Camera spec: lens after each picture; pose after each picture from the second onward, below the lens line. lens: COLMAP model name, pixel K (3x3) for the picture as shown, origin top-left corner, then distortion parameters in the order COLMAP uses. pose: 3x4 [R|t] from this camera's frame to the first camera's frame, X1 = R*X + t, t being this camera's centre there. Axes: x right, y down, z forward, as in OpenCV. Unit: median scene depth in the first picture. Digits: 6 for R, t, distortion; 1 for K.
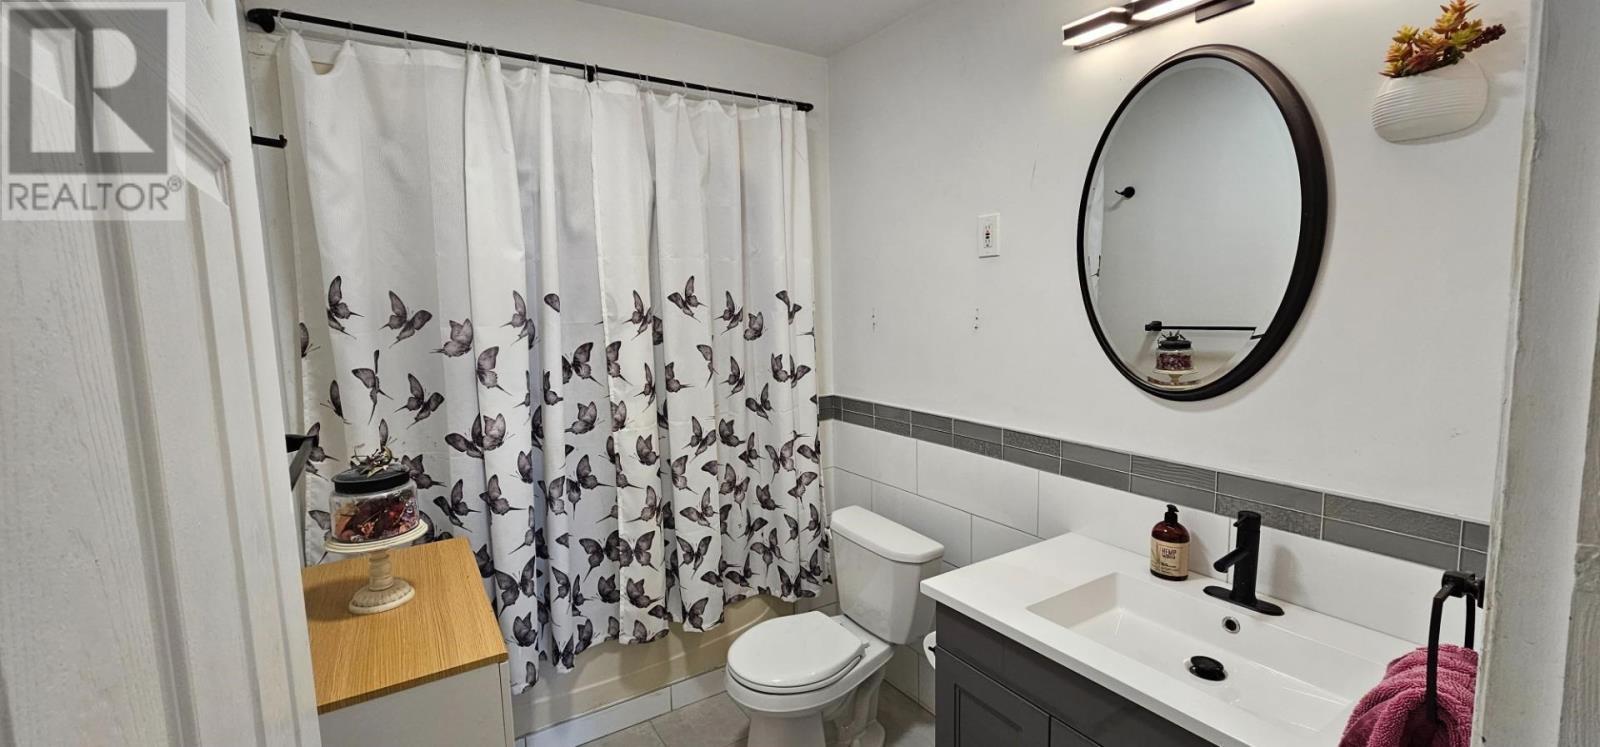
lens RADIAL K [[654.7, 0, 796.3], [0, 654.7, 364.1], [0, 0, 1]] dist [0.000089, -0.000521]
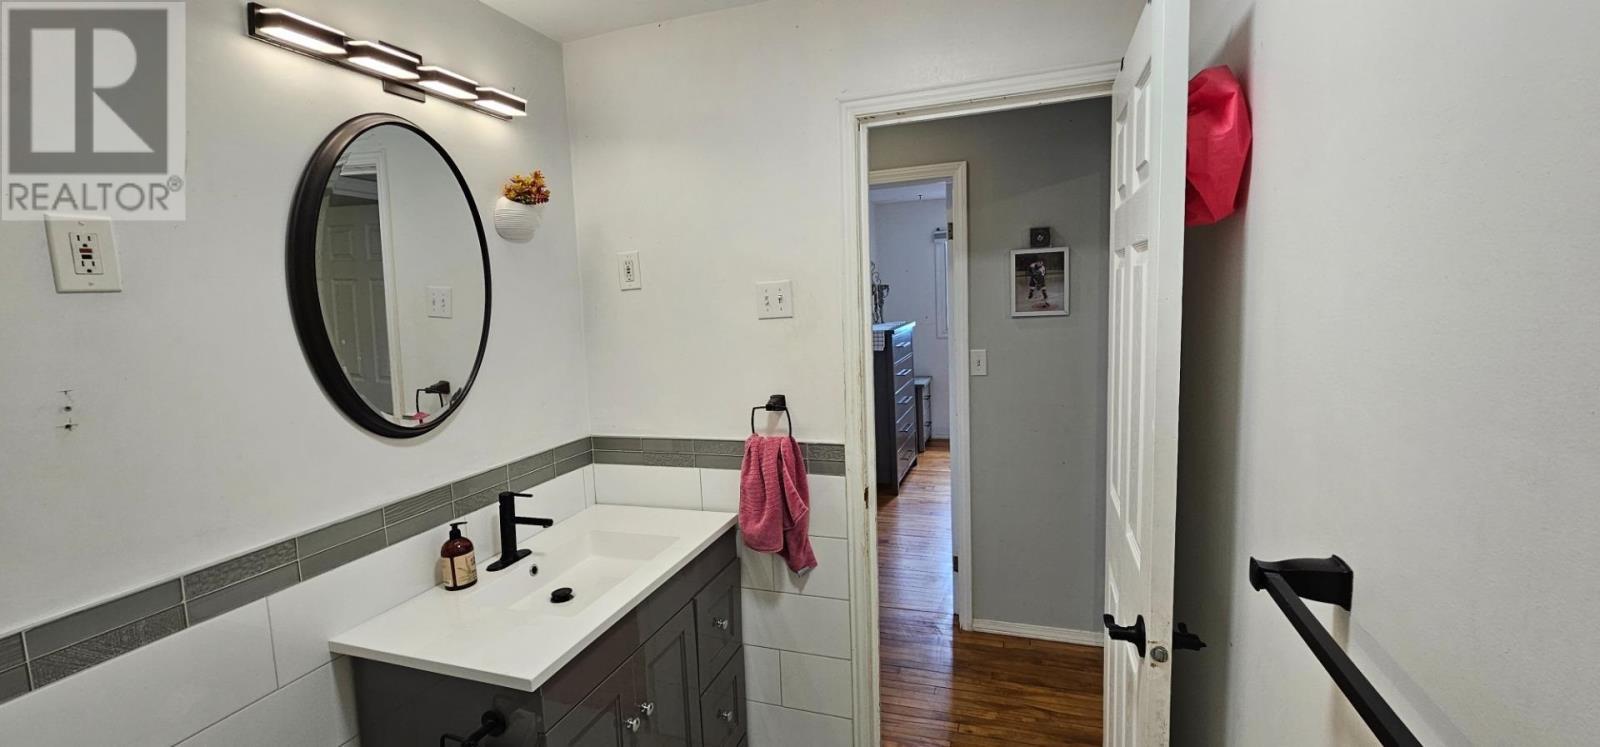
lens RADIAL K [[654.7, 0, 796.3], [0, 654.7, 364.1], [0, 0, 1]] dist [0.000089, -0.000521]
pose [[-0.605955, -0.021138, 0.795218, -0.692161], [0.159612, 0.976088, 0.147570, -0.125592], [-0.779322, 0.216347, -0.588091, 1.196015]]
